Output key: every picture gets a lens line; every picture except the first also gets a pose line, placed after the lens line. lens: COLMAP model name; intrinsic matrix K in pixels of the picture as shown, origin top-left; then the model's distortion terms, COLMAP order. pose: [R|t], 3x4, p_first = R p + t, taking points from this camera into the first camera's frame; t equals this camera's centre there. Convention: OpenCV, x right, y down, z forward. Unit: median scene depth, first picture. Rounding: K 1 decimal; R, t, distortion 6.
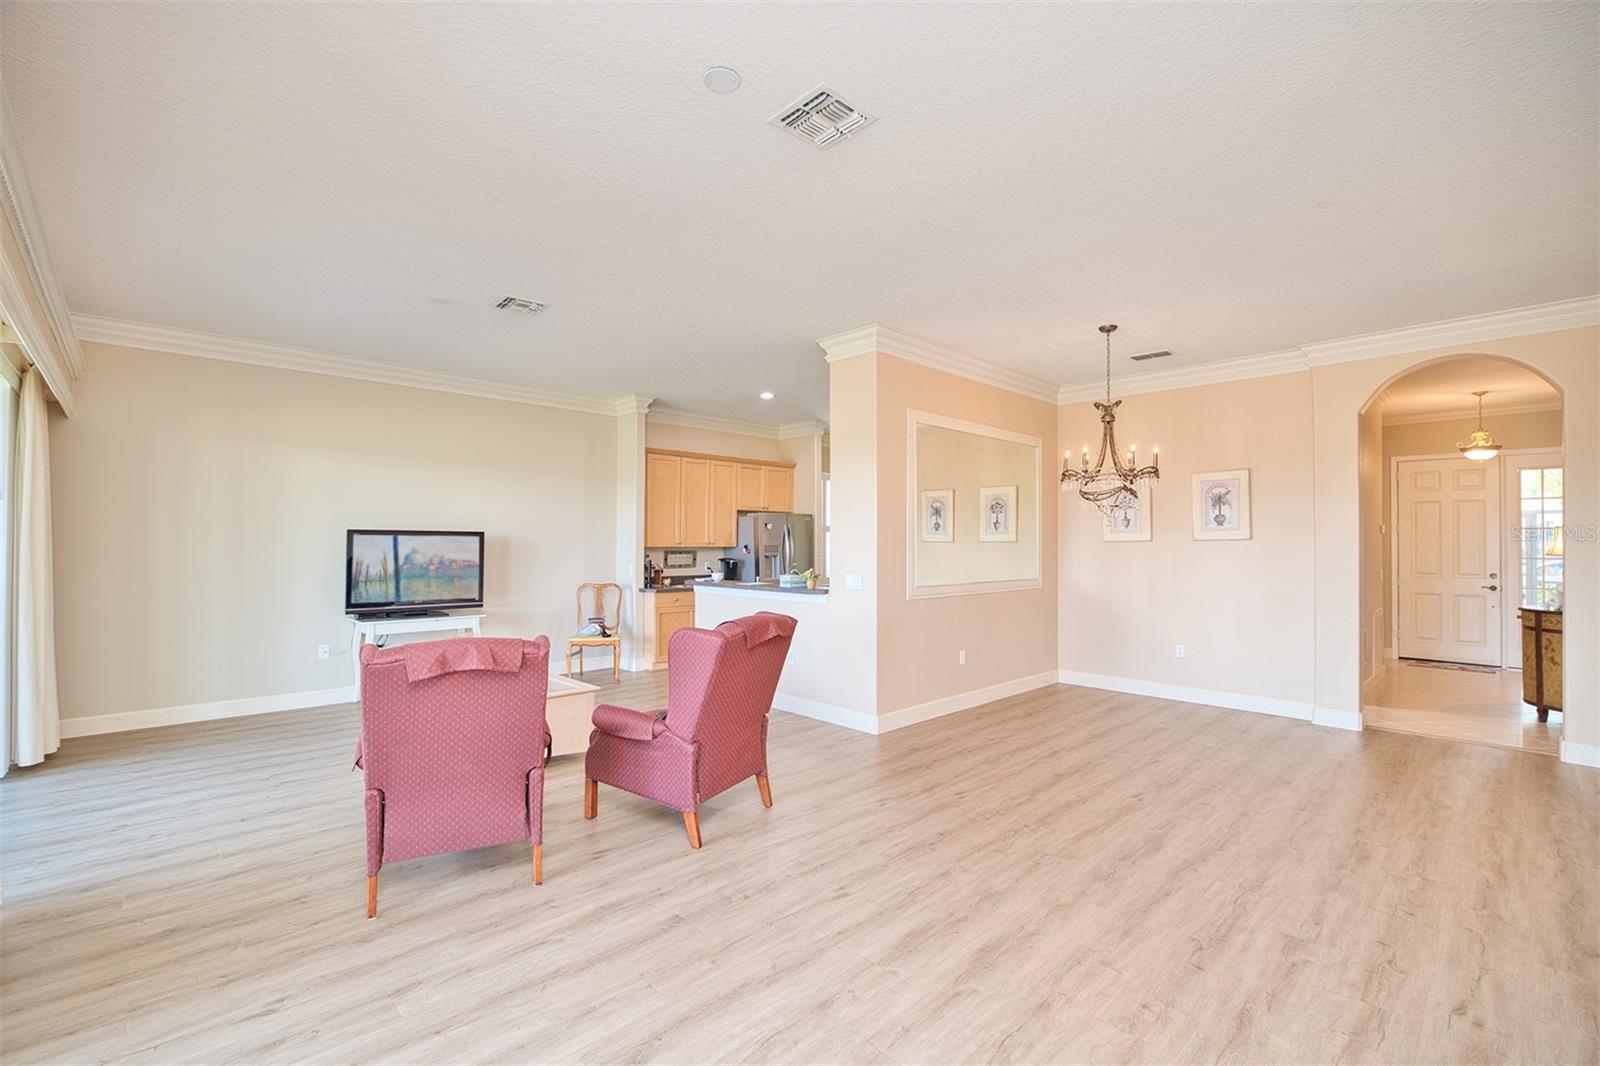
lens RADIAL K [[712.4, 0, 764.7], [0, 712.4, 538.6], [0, 0, 1]] dist [-0.024355, -0.001990]
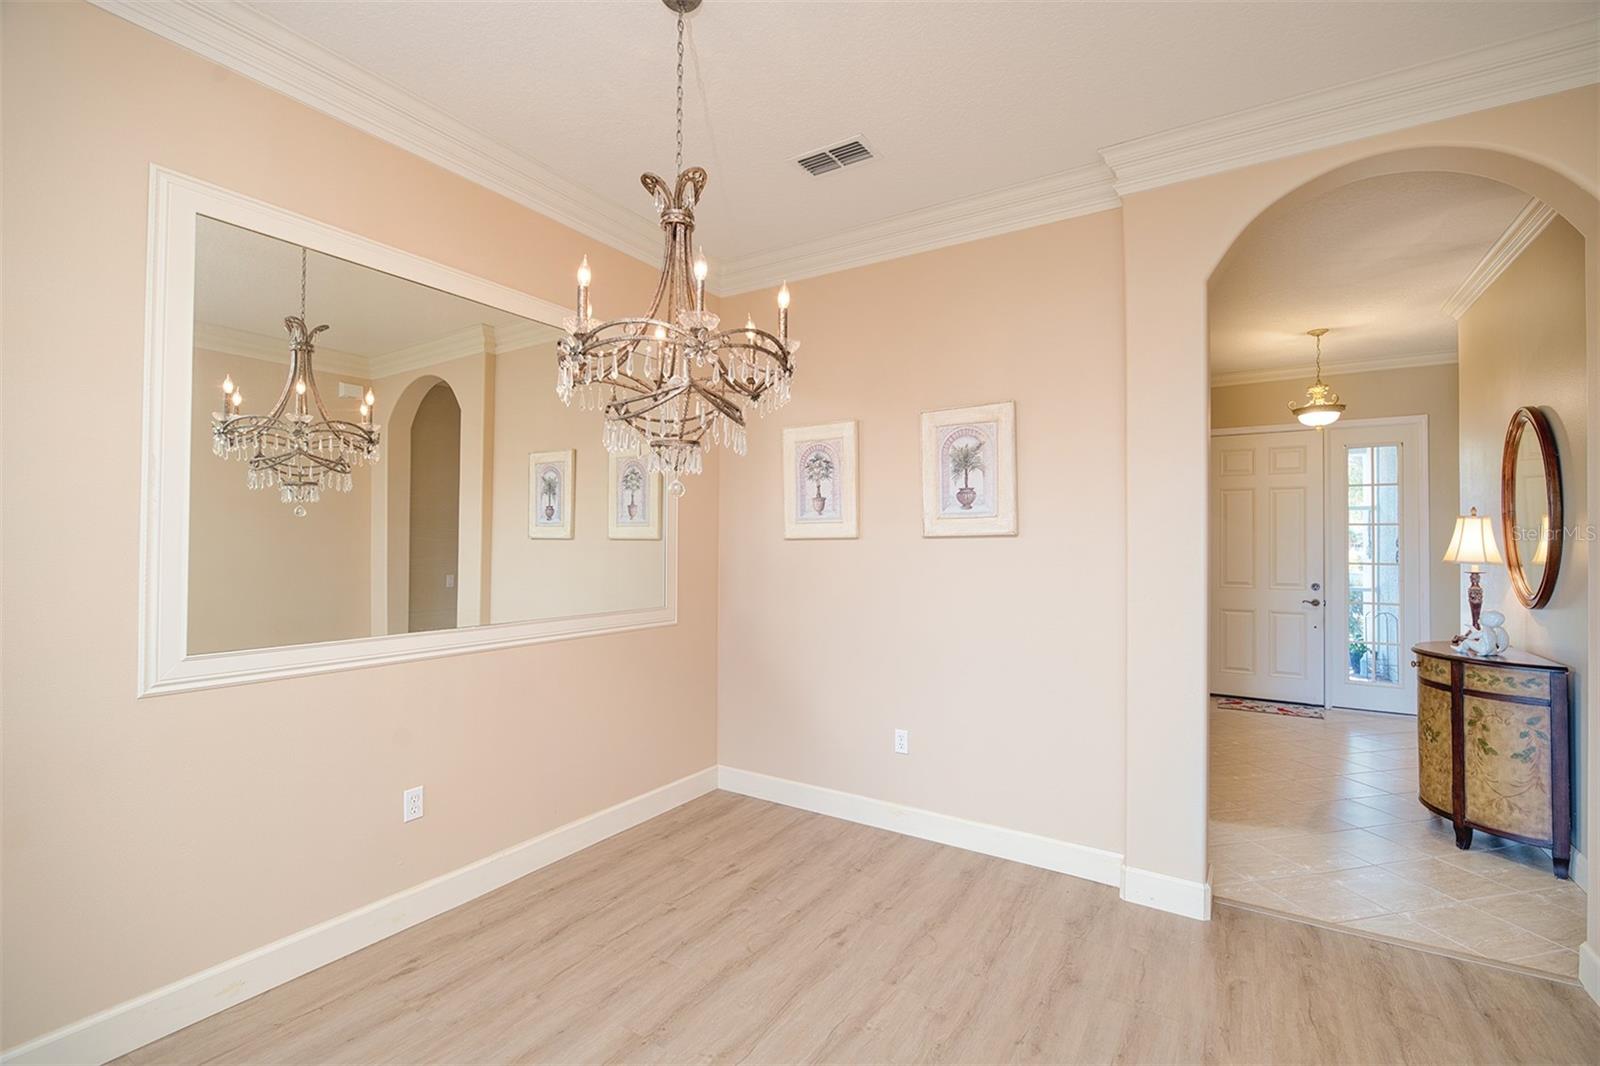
lens RADIAL K [[712.4, 0, 804.6], [0, 712.4, 533.0], [0, 0, 1]] dist [-0.024355, -0.001990]
pose [[0.962488, 0.006601, 0.271245, 0.373608], [-0.003856, 0.999936, -0.010652, 0.006085], [-0.271298, 0.009207, 0.962451, 0.504636]]
